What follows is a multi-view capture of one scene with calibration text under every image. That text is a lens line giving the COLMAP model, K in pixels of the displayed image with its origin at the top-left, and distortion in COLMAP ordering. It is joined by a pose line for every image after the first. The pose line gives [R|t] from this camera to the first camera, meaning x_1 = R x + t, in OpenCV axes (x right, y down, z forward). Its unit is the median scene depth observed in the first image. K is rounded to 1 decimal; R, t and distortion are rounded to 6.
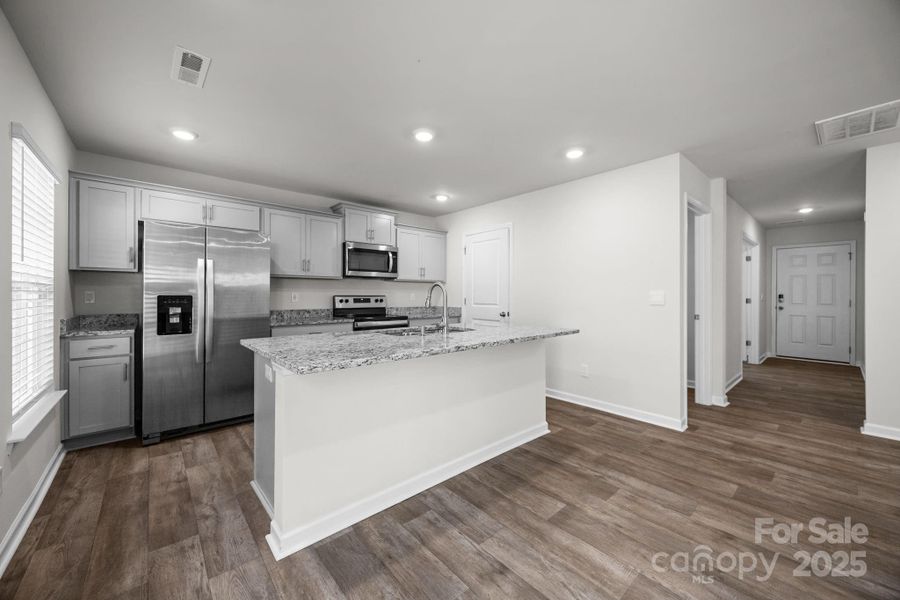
lens RADIAL K [[340.1, 0, 446.9], [0, 340.1, 296.1], [0, 0, 1]] dist [-0.001372, -0.000345]
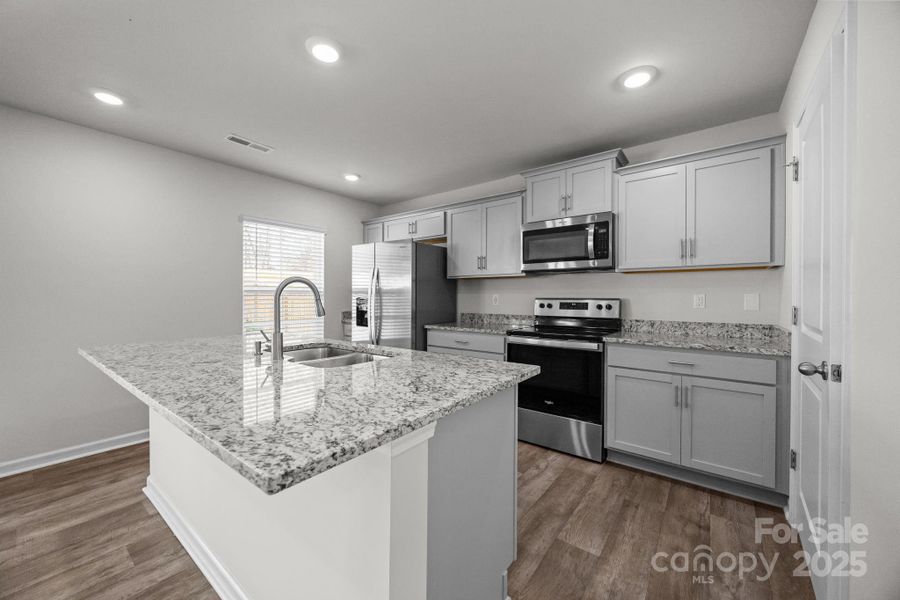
lens RADIAL K [[342.1, 0, 450.0], [0, 342.1, 300.0], [0, 0, 1]] dist [-0.005950, -0.000137]
pose [[0.198464, 0.007418, -0.980080, 0.376321], [-0.005589, 0.999964, 0.006437, -0.001409], [0.980092, 0.004200, 0.198498, 0.672006]]
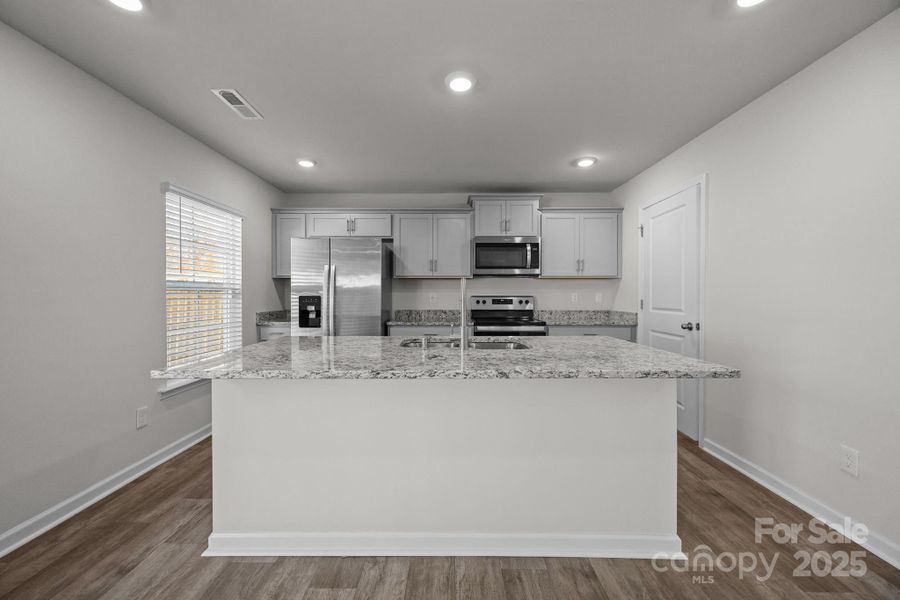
lens RADIAL K [[342.1, 0, 450.0], [0, 342.1, 300.0], [0, 0, 1]] dist [-0.005950, -0.000137]
pose [[0.752370, 0.007593, -0.658697, 0.251304], [-0.001331, 0.999949, 0.010007, -0.000027], [0.658739, -0.006653, 0.752342, 0.252279]]
